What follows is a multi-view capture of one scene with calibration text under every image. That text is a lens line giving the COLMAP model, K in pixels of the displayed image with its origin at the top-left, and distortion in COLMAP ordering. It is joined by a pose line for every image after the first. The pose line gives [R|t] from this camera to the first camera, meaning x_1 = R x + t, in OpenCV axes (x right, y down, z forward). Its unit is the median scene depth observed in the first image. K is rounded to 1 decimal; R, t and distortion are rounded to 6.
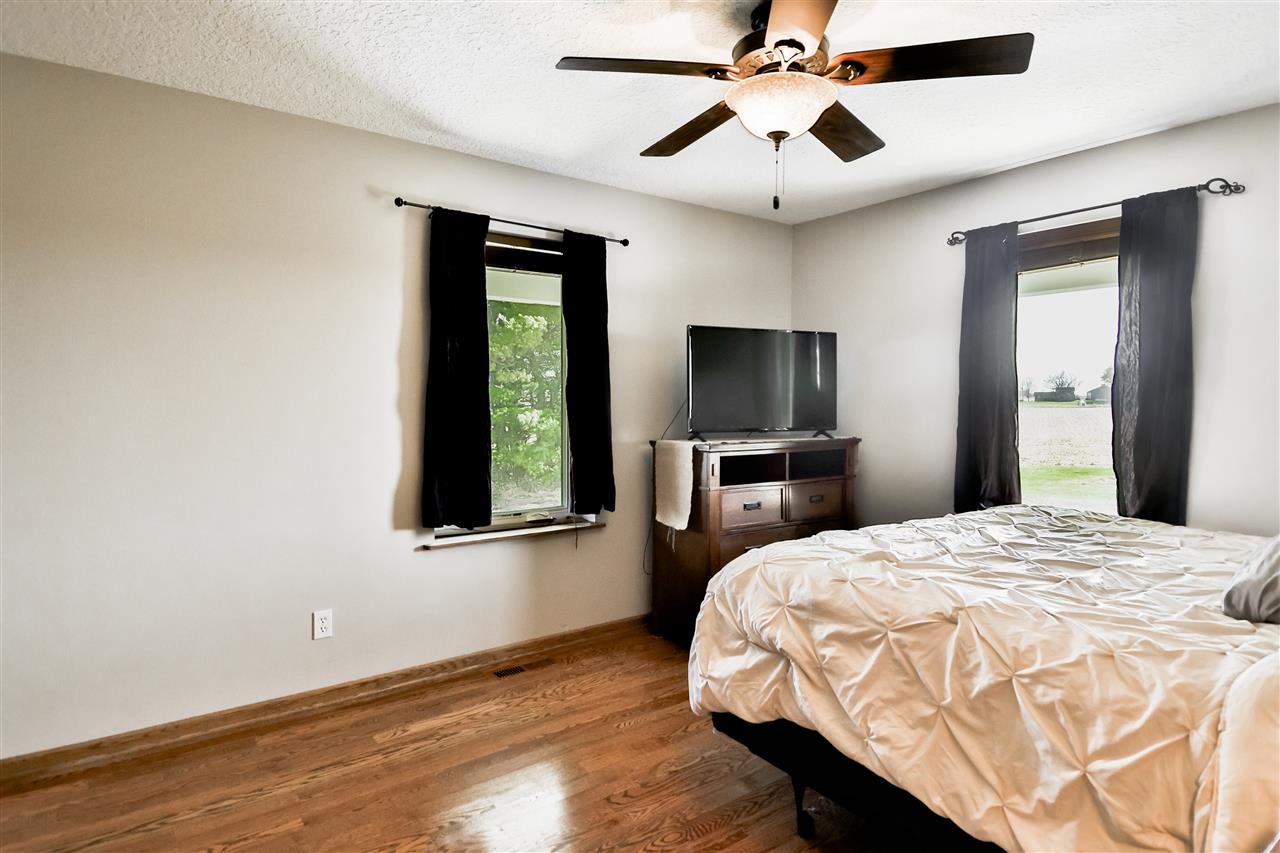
lens RADIAL K [[715.9, 0, 646.0], [0, 715.9, 400.2], [0, 0, 1]] dist [0.071689, -0.050583]
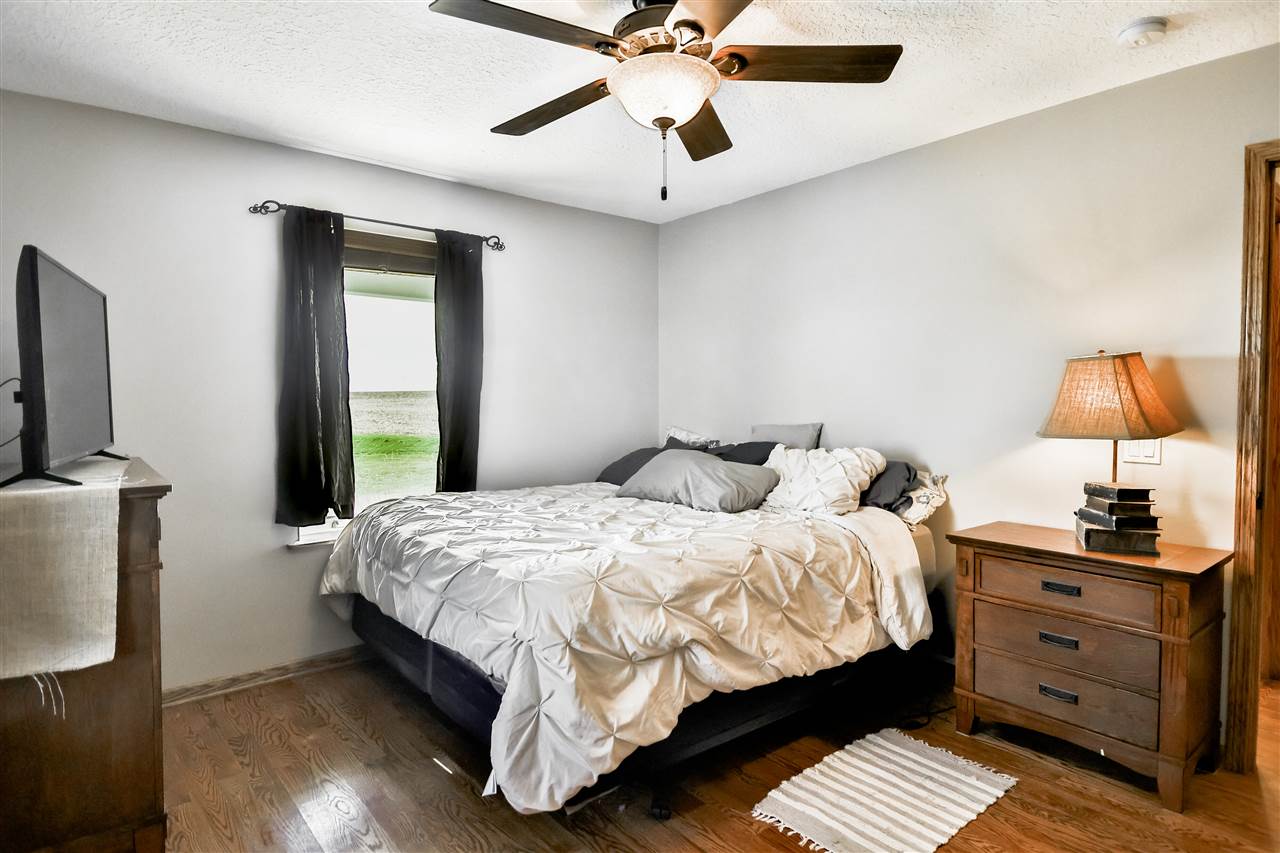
lens RADIAL K [[680.4, 0, 644.9], [0, 680.4, 421.3], [0, 0, 1]] dist [0.080124, -0.000014]
pose [[-0.025434, -0.044456, 0.998688, -0.758798], [0.011188, 0.998935, 0.044752, -0.011089], [-0.999614, 0.012312, -0.024909, 1.063217]]
